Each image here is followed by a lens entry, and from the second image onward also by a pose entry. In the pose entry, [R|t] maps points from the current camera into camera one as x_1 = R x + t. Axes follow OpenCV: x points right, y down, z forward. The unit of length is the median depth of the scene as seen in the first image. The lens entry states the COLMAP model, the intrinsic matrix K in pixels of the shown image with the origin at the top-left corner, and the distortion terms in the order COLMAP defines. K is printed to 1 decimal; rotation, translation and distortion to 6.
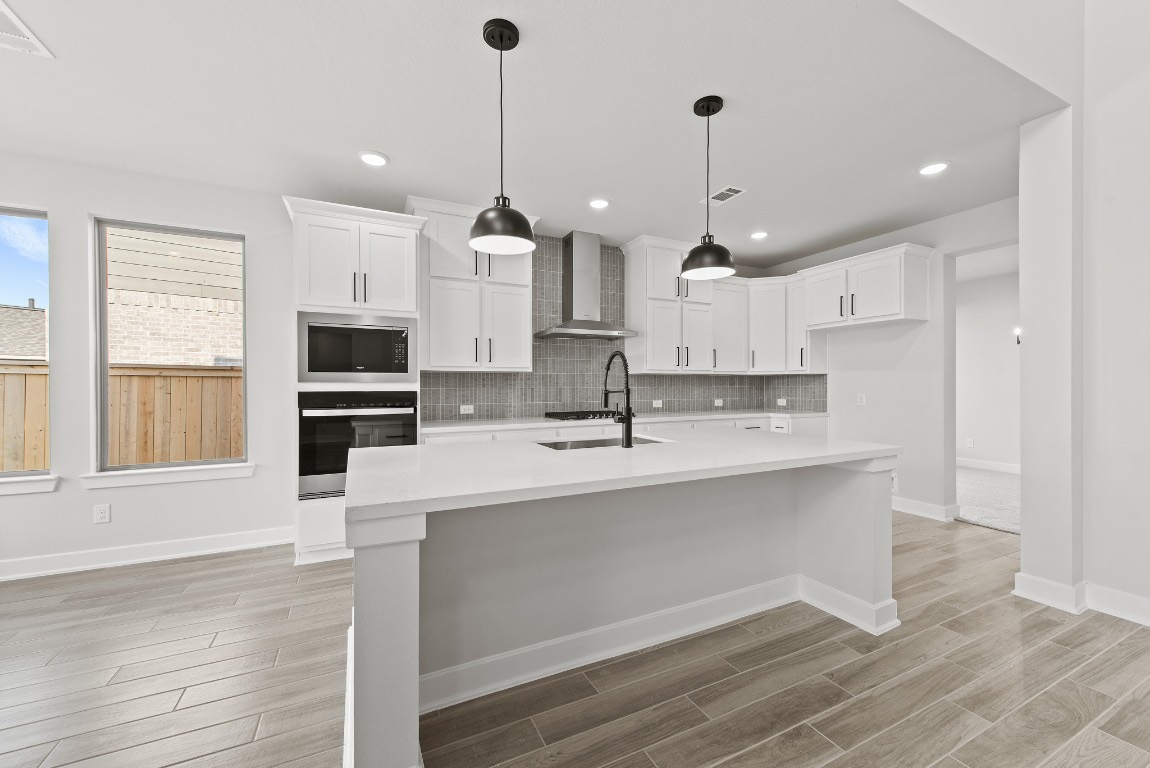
lens RADIAL K [[455.5, 0, 575.0], [0, 455.5, 384.0], [0, 0, 1]] dist [0.006505, -0.000075]
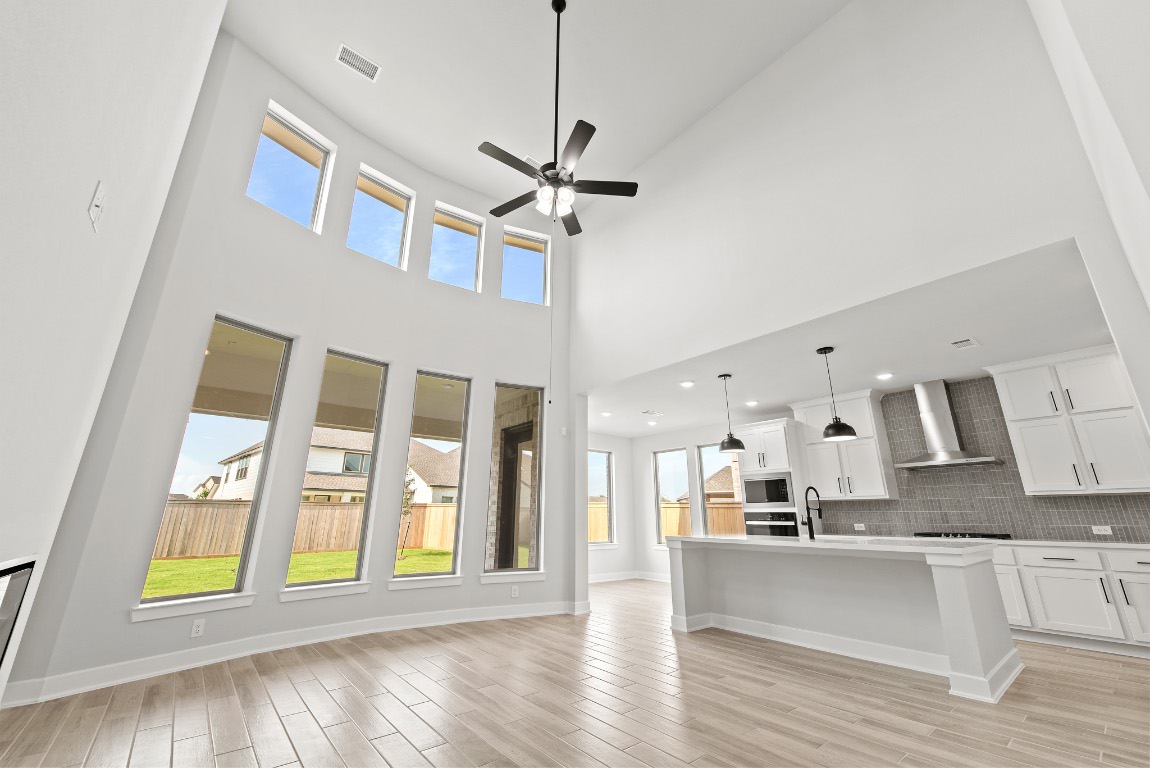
lens RADIAL K [[443.8, 0, 575.0], [0, 443.8, 384.0], [0, 0, 1]] dist [0.001366, 0.000145]
pose [[0.233244, -0.278301, -0.931743, 1.225327], [-0.004367, 0.957862, -0.287195, 0.037507], [0.972408, 0.071055, 0.222200, -0.279001]]
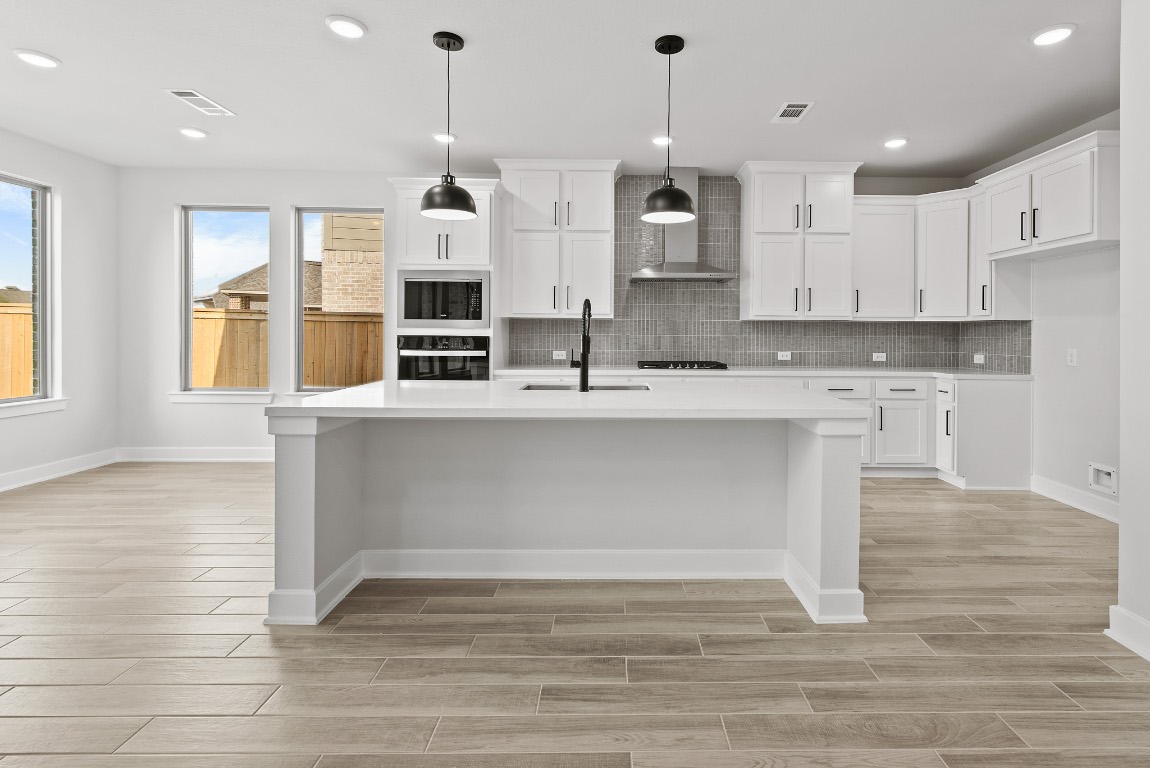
lens RADIAL K [[540.1, 0, 617.1], [0, 540.1, 332.8], [0, 0, 1]] dist [0.010581, 0.000028]
pose [[0.905150, 0.009868, -0.424977, 0.489592], [-0.008427, 0.999951, 0.005271, -0.002318], [0.425008, -0.001190, 0.905189, -0.059917]]
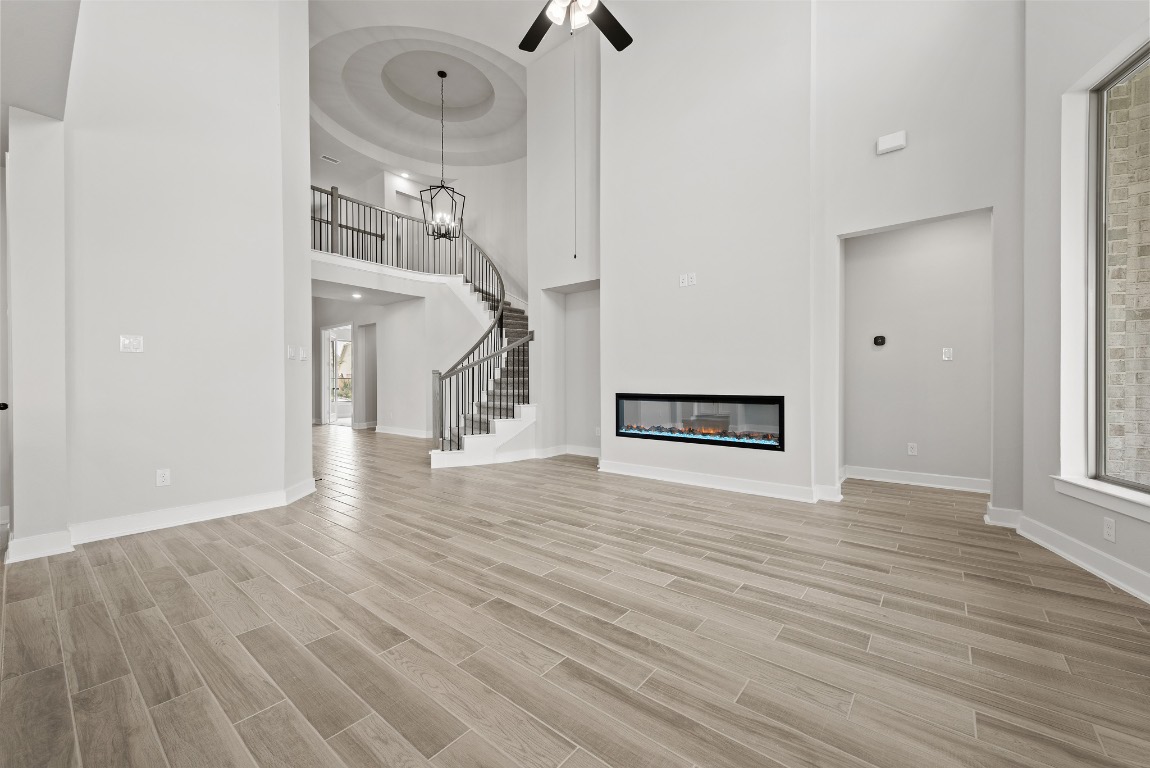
lens RADIAL K [[455.5, 0, 575.0], [0, 455.5, 384.0], [0, 0, 1]] dist [0.006505, -0.000075]
pose [[-0.416370, 0.001266, 0.909194, -0.385551], [0.003208, 0.999995, 0.000077, 0.050221], [-0.909189, 0.002948, -0.416372, 0.220308]]
